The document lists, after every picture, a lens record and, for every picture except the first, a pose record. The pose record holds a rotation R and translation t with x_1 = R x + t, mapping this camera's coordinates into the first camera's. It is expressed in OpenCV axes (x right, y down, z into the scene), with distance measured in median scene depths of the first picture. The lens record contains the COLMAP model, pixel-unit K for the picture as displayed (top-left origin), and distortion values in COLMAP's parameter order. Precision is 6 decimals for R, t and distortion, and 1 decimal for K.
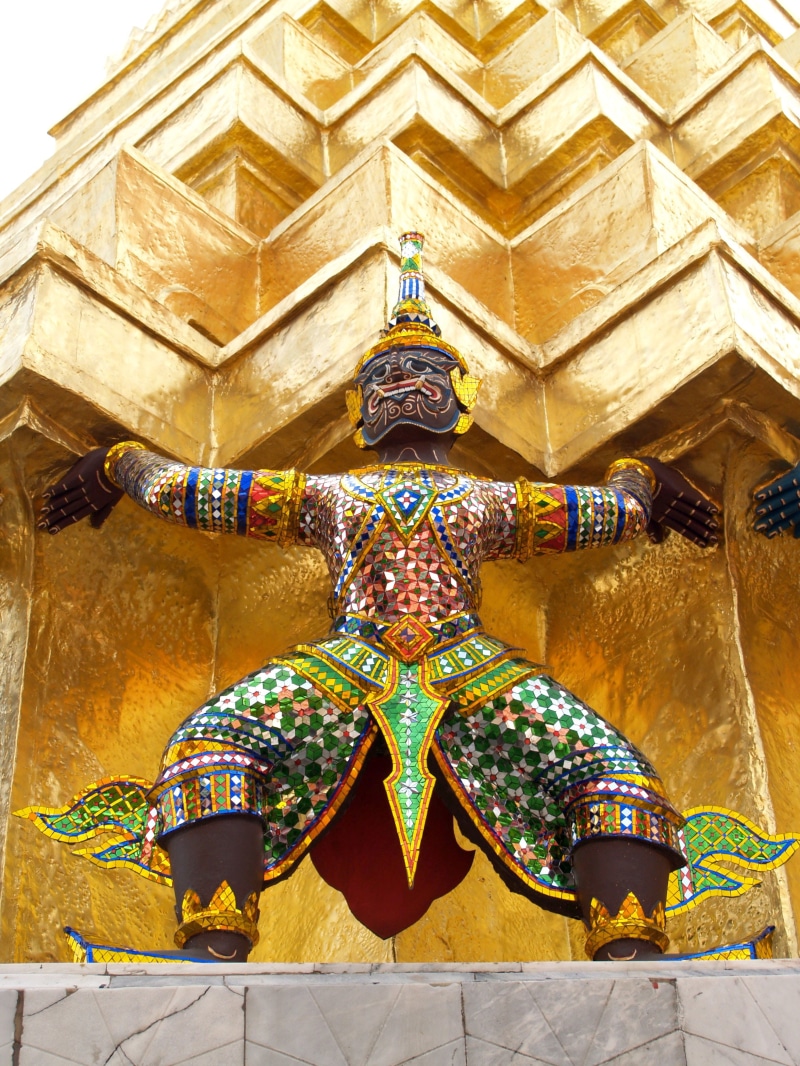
lens RADIAL K [[1790.9, 0, 400.0], [0, 1790.9, 533.0], [0, 0, 1]] dist [-0.032956, -0.028644]
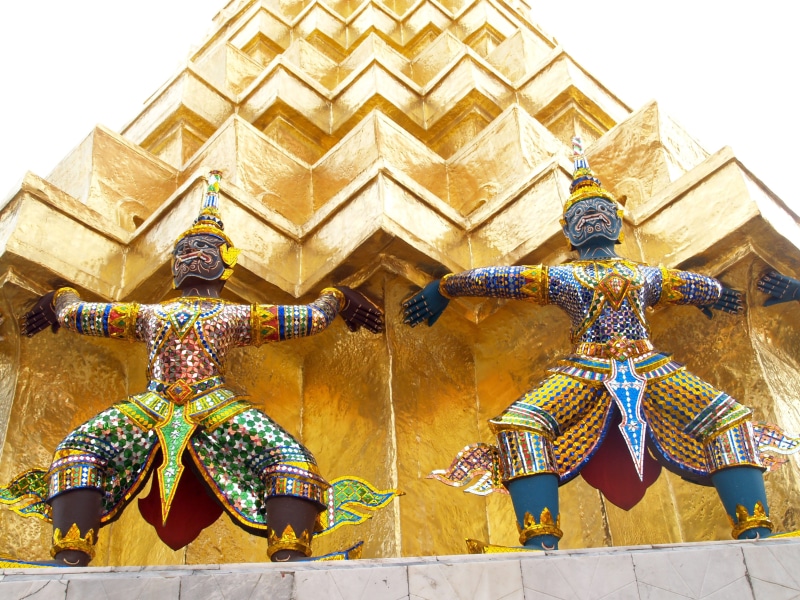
lens RADIAL K [[990.6, 0, 400.0], [0, 990.6, 300.0], [0, 0, 1]] dist [-0.063619, 0.015334]
pose [[0.999218, -0.032663, -0.022272, 0.254849], [0.032581, 0.999461, -0.004038, -0.025373], [0.022392, 0.003309, 0.999744, -0.033960]]
